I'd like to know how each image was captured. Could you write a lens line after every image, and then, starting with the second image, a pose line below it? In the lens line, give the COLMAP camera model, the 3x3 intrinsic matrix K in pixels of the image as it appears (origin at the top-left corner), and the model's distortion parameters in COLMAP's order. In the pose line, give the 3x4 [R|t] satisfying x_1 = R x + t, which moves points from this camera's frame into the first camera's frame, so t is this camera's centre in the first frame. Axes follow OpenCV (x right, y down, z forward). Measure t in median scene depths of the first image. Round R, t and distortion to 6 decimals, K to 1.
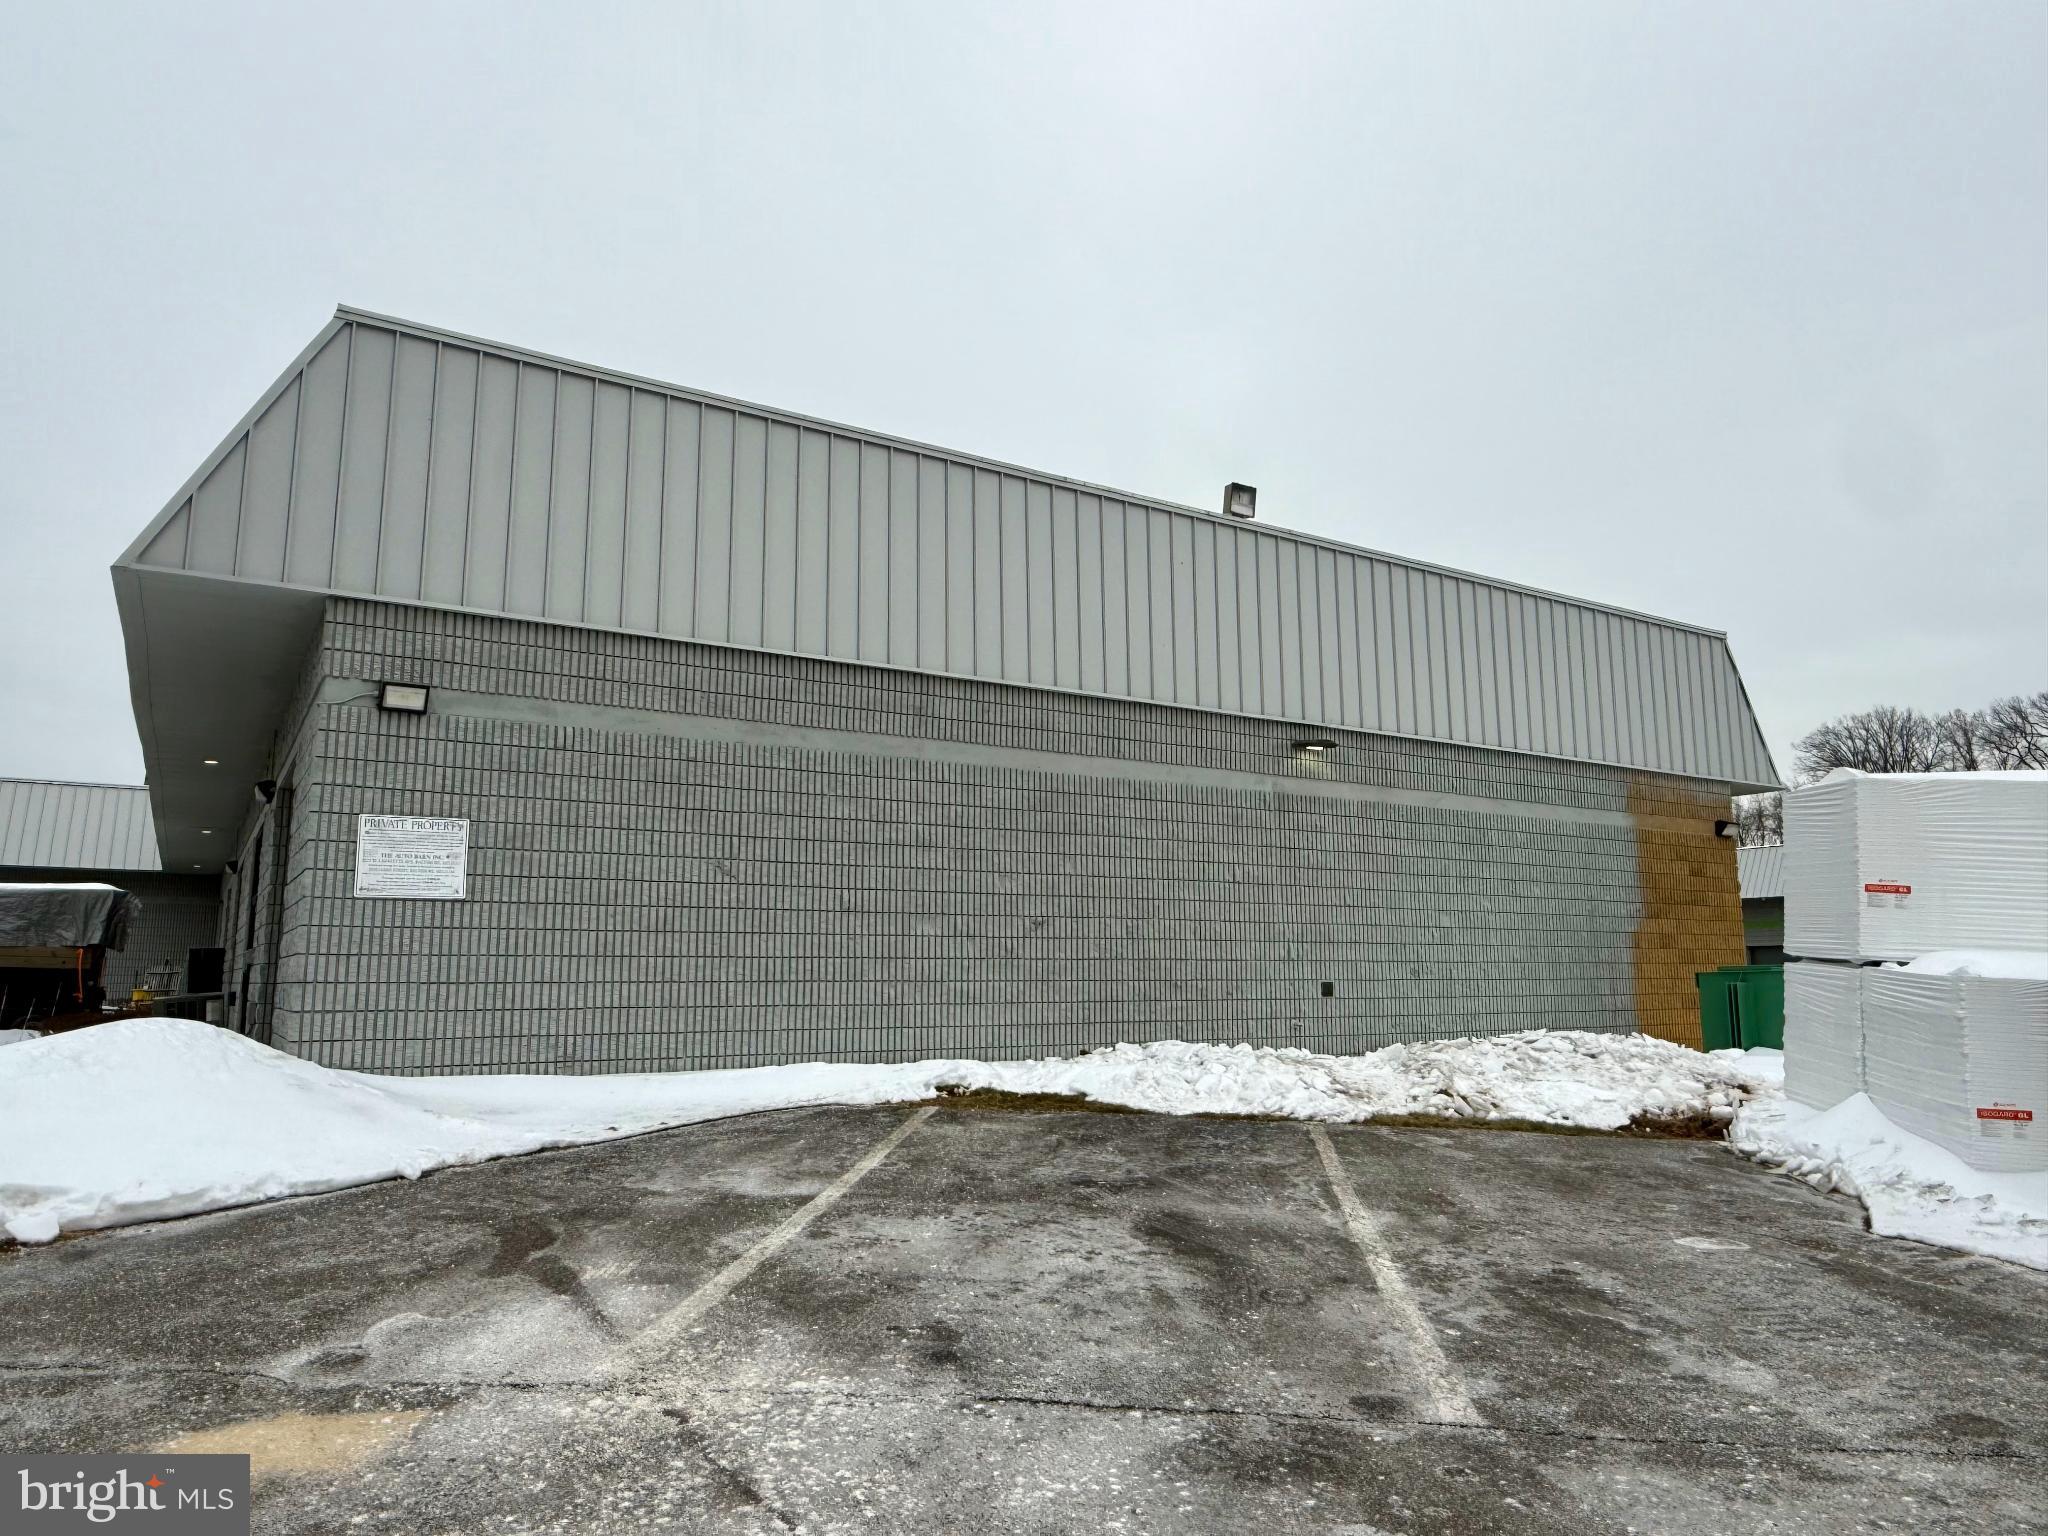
lens RADIAL K [[1345.5, 0, 1016.9], [0, 1345.5, 772.8], [0, 0, 1]] dist [-0.001631, 0.002811]
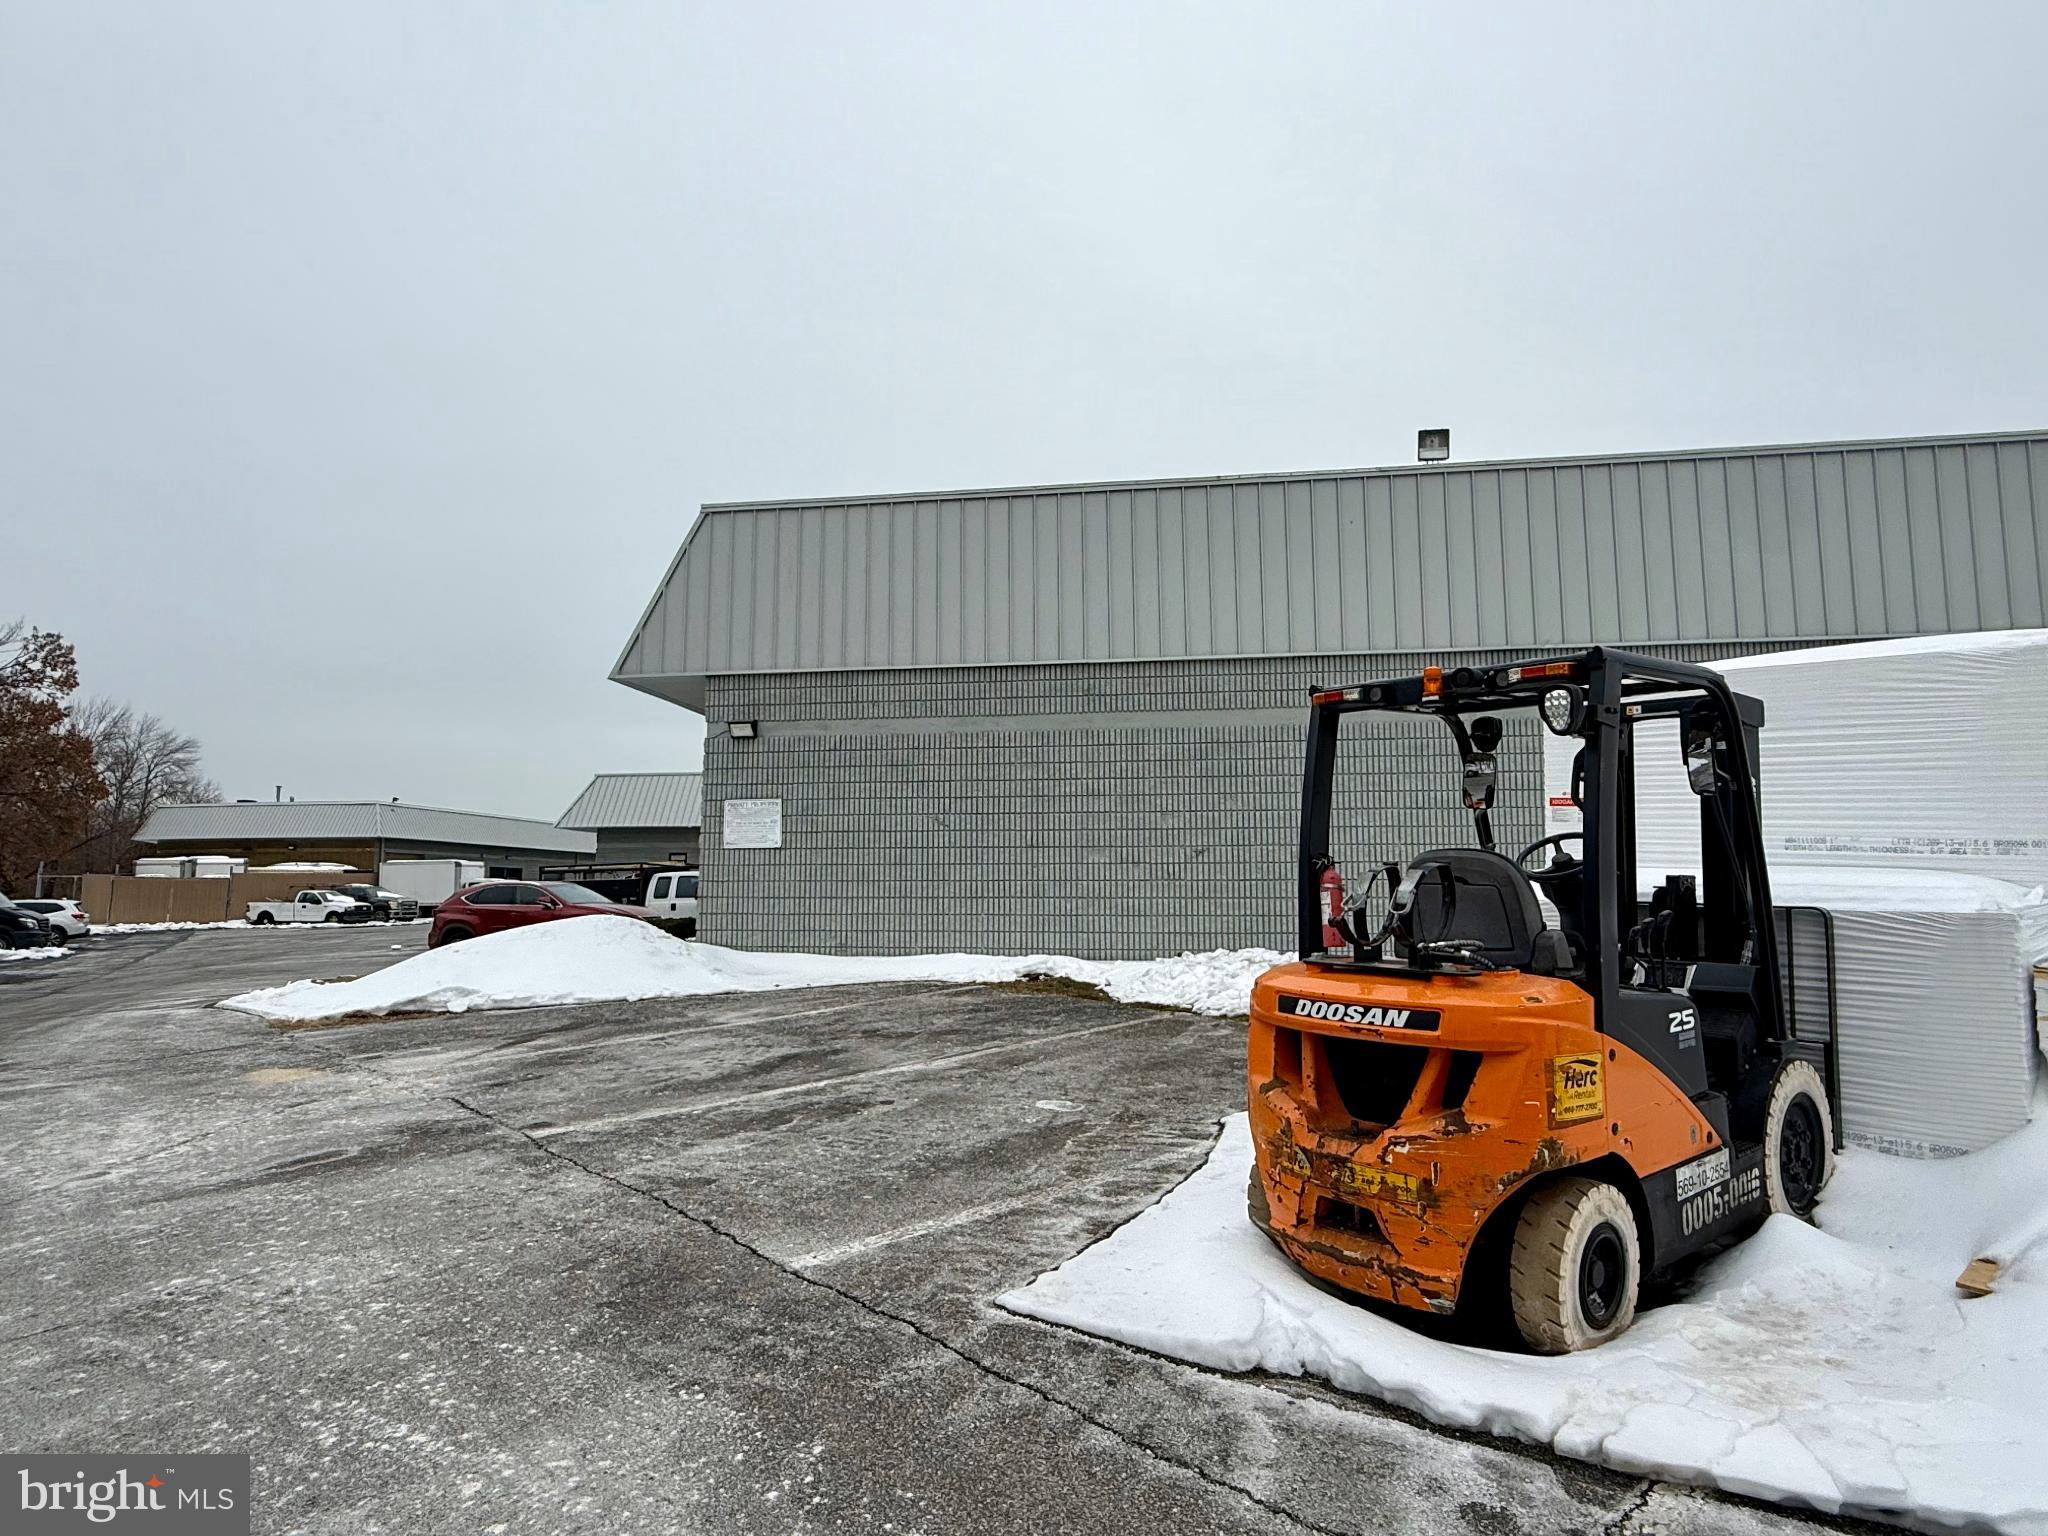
lens RADIAL K [[1189.4, 0, 1022.3], [0, 1189.4, 769.9], [0, 0, 1]] dist [-0.001016, -0.000267]
pose [[0.748050, -0.068259, -0.660122, 0.751864], [0.098094, 0.995143, 0.008259, 0.015704], [0.656352, -0.070932, 0.751113, 0.100389]]
